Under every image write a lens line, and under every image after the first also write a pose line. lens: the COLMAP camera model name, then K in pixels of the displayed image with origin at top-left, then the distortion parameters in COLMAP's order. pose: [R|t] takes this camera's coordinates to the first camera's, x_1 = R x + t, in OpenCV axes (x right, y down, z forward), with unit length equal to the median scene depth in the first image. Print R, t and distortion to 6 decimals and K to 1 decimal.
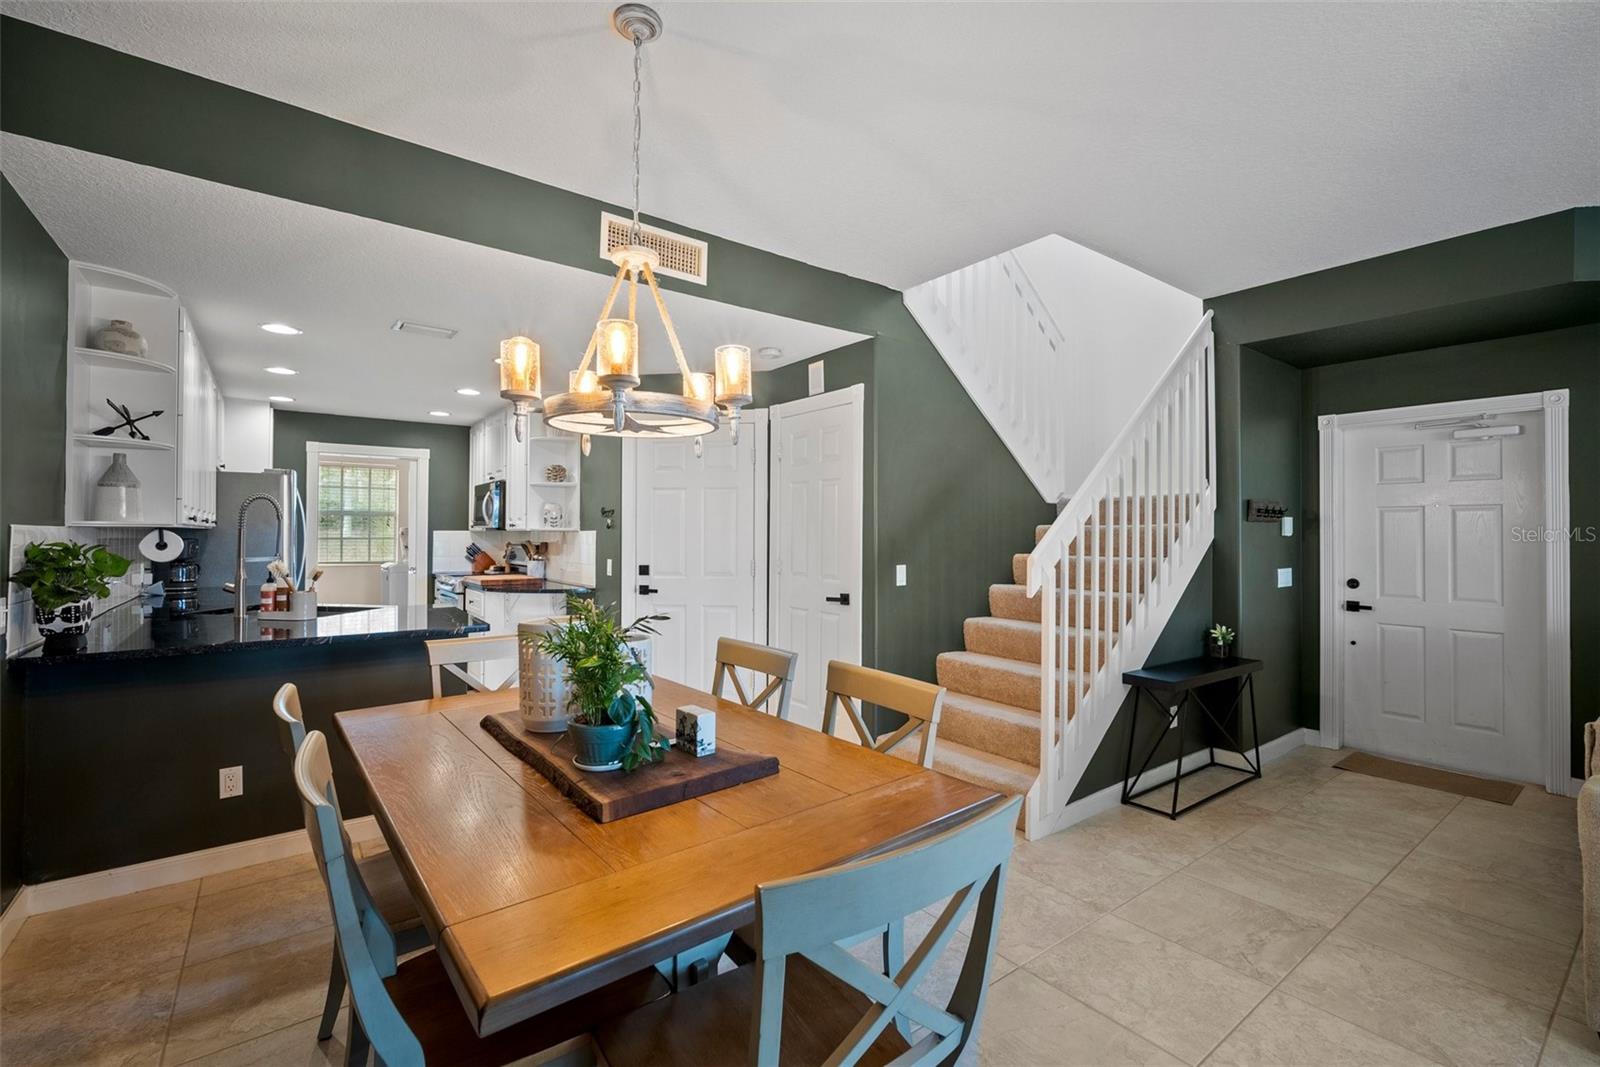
lens RADIAL K [[700.9, 0, 803.6], [0, 700.9, 525.0], [0, 0, 1]] dist [-0.014078, 0.004687]
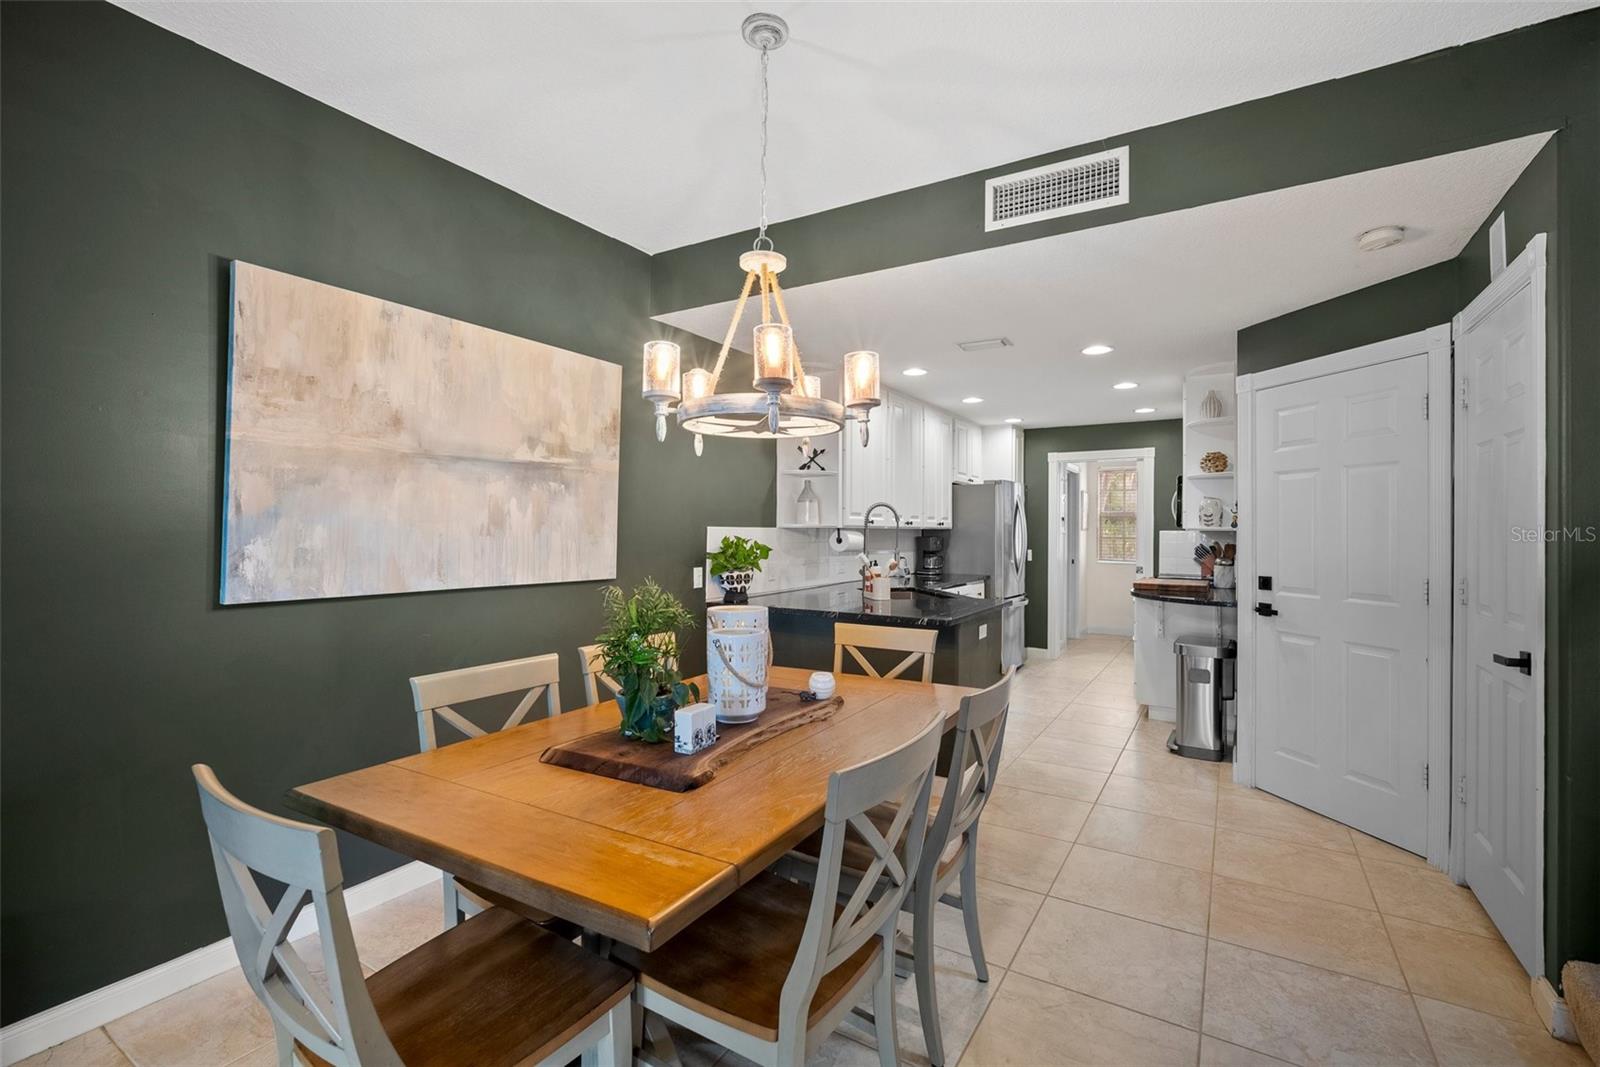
lens RADIAL K [[700.9, 0, 803.6], [0, 700.9, 525.0], [0, 0, 1]] dist [-0.014078, 0.004687]
pose [[0.356526, -0.007335, -0.934256, 0.341579], [0.006950, 0.999962, -0.005199, 0.003368], [0.934259, -0.004640, 0.356564, 0.319935]]
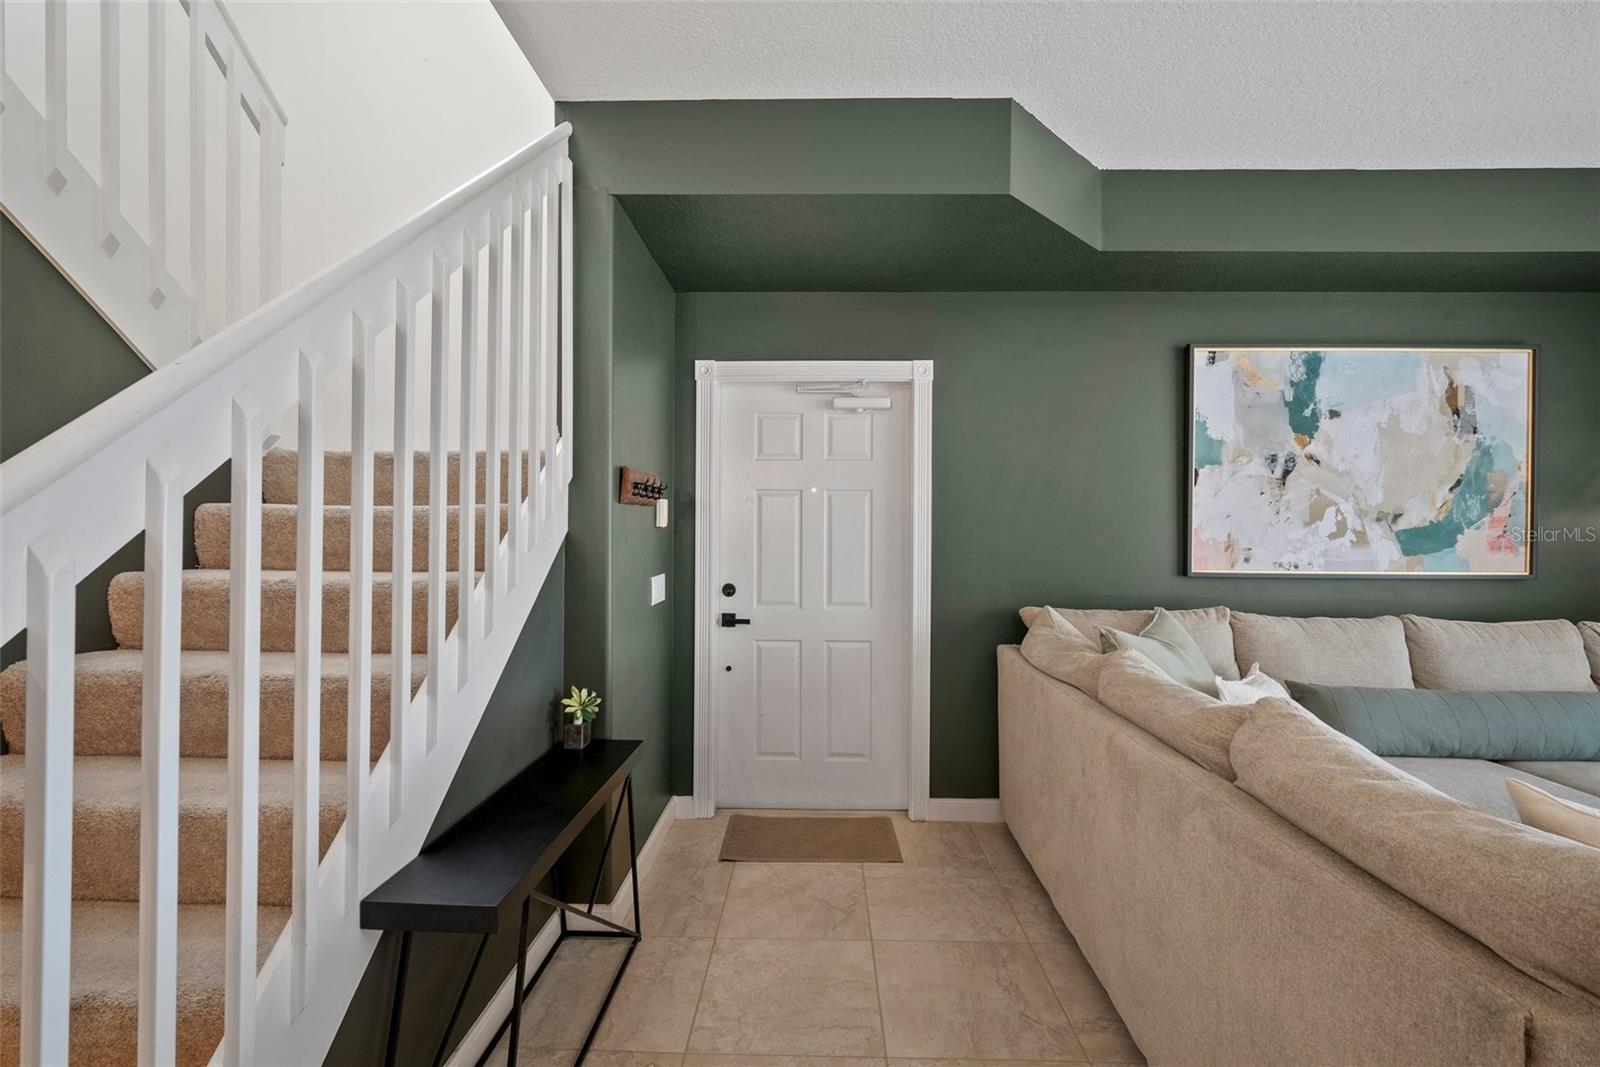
lens RADIAL K [[700.9, 0, 803.6], [0, 700.9, 525.0], [0, 0, 1]] dist [-0.014078, 0.004687]
pose [[0.625792, 0.000011, 0.779990, 0.267105], [-0.013402, 0.999853, 0.010738, 0.004789], [-0.779875, -0.017174, 0.625700, 0.498860]]
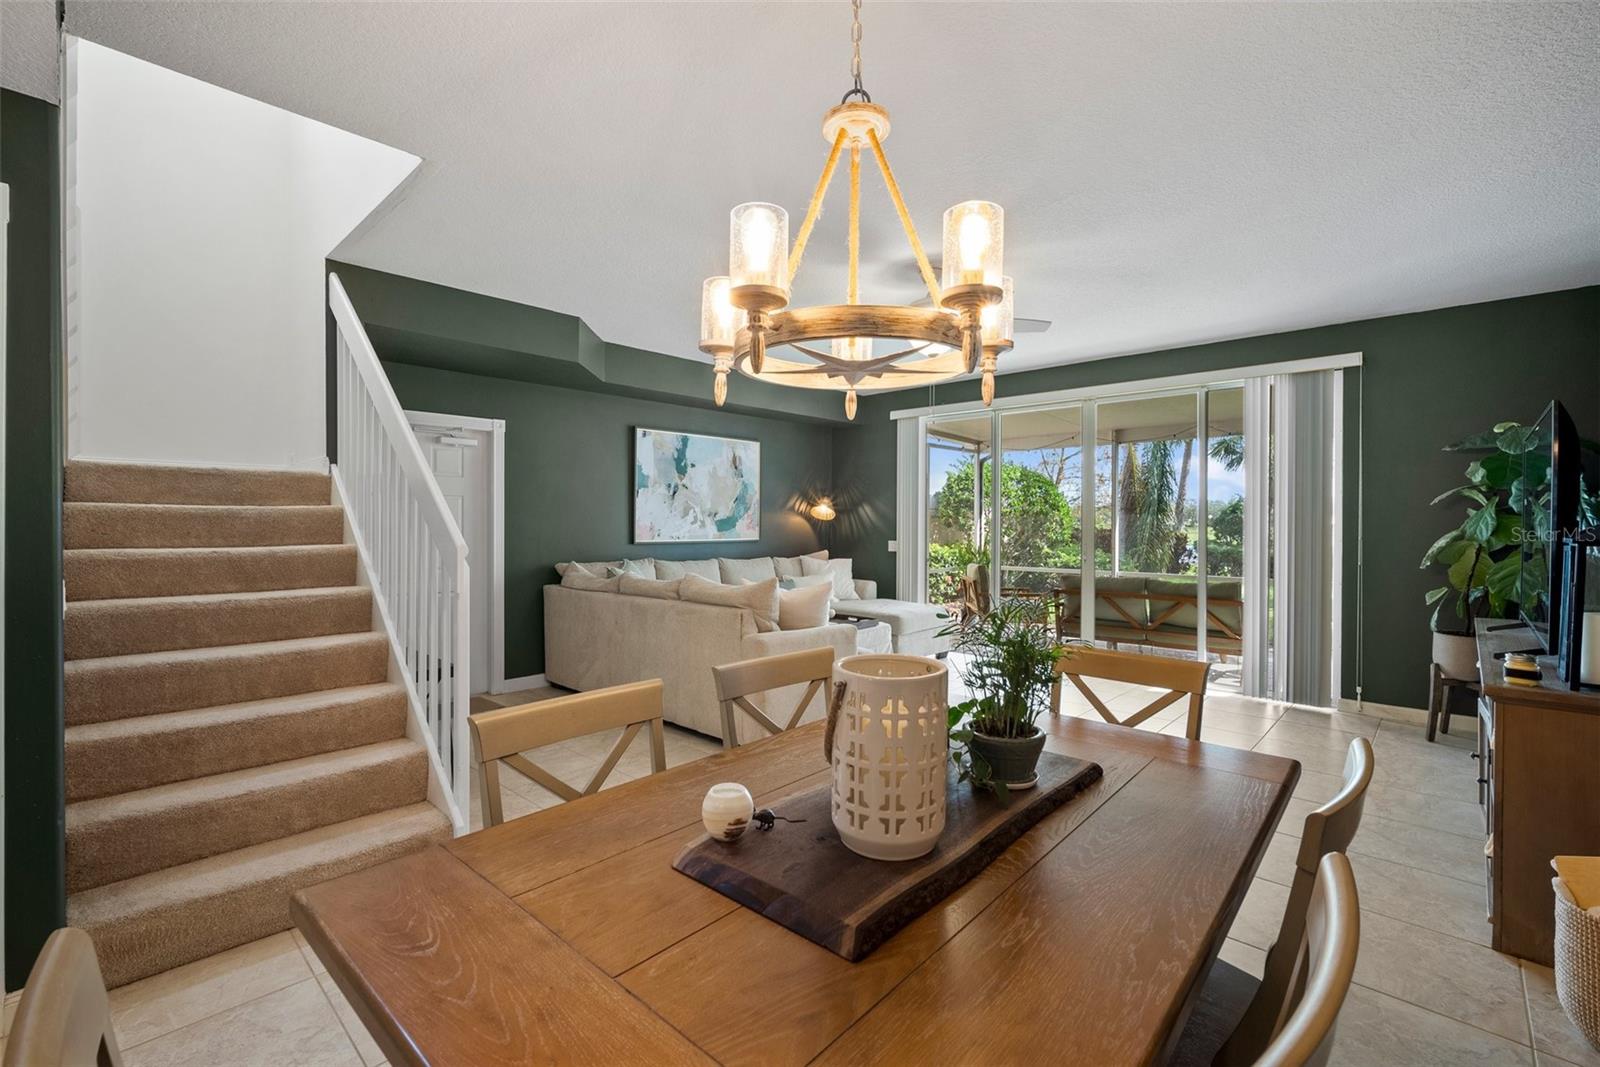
lens RADIAL K [[700.9, 0, 803.6], [0, 700.9, 525.0], [0, 0, 1]] dist [-0.014078, 0.004687]
pose [[-0.166212, -0.009740, 0.986042, -0.427349], [-0.017462, 0.999823, 0.006932, 0.005900], [-0.985935, -0.016066, -0.166353, 0.540177]]
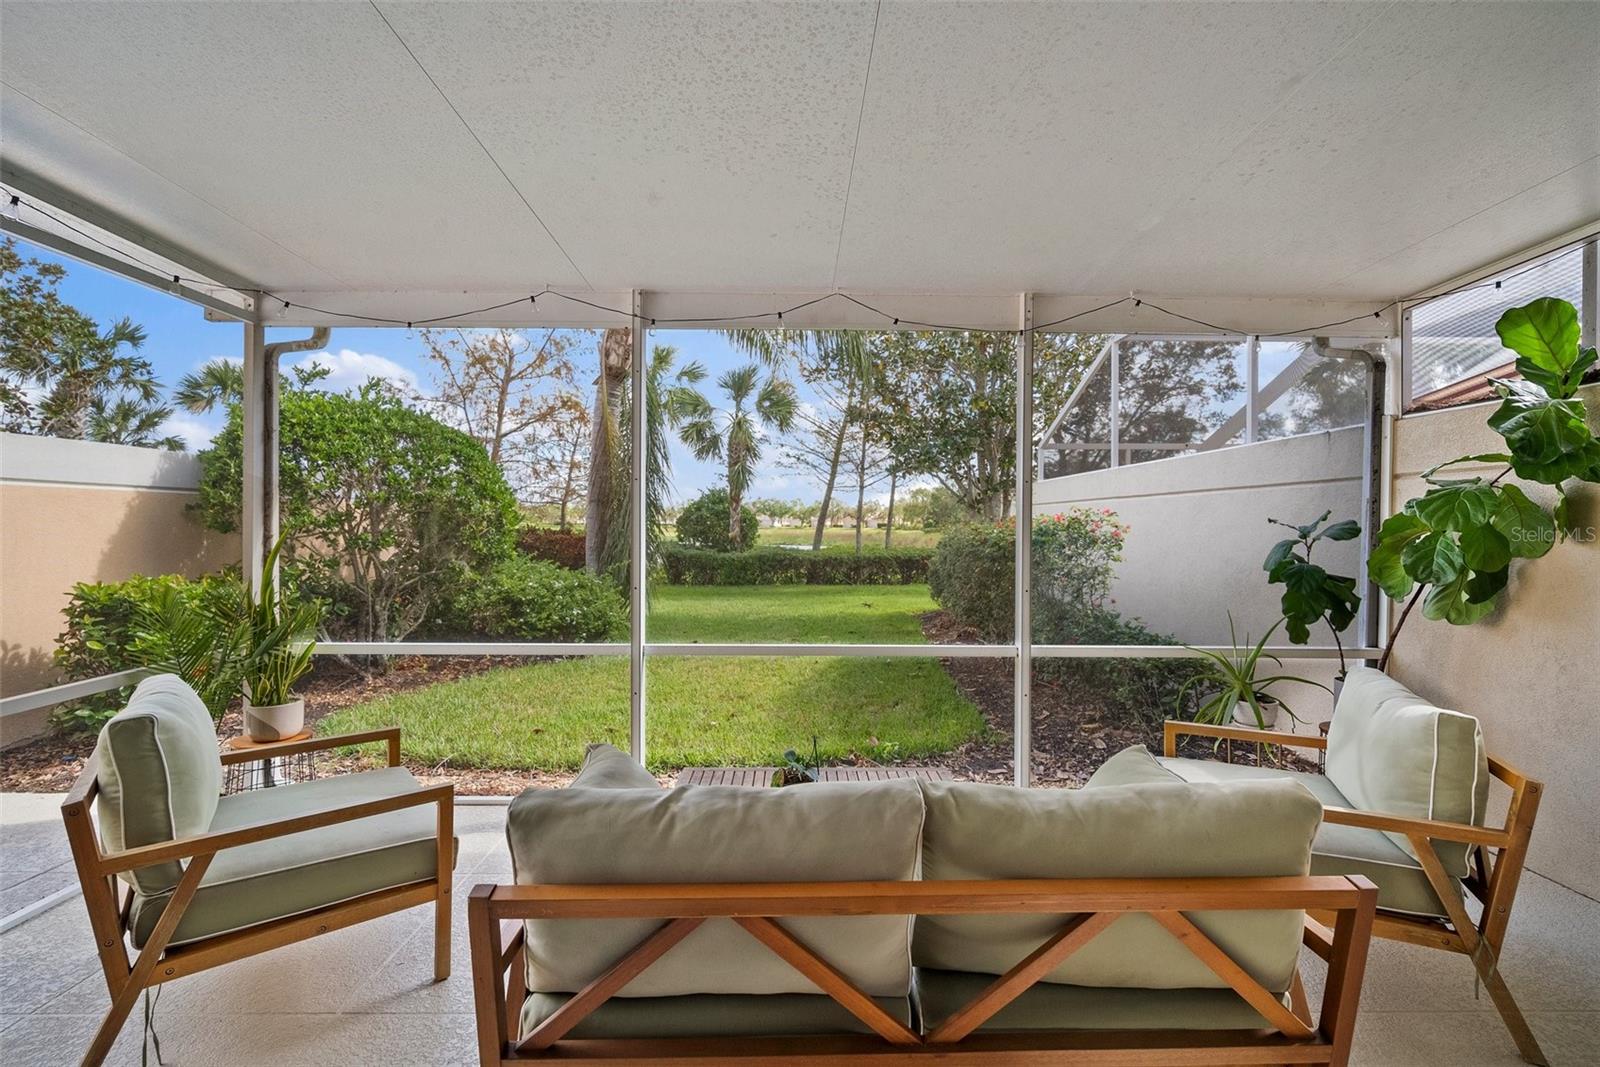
lens RADIAL K [[700.9, 0, 803.6], [0, 700.9, 525.0], [0, 0, 1]] dist [-0.014078, 0.004687]
pose [[-0.804706, -0.011799, 0.593557, 0.887507], [-0.018699, 0.999810, -0.005476, 0.000416], [-0.593379, -0.015506, -0.804774, -0.205170]]
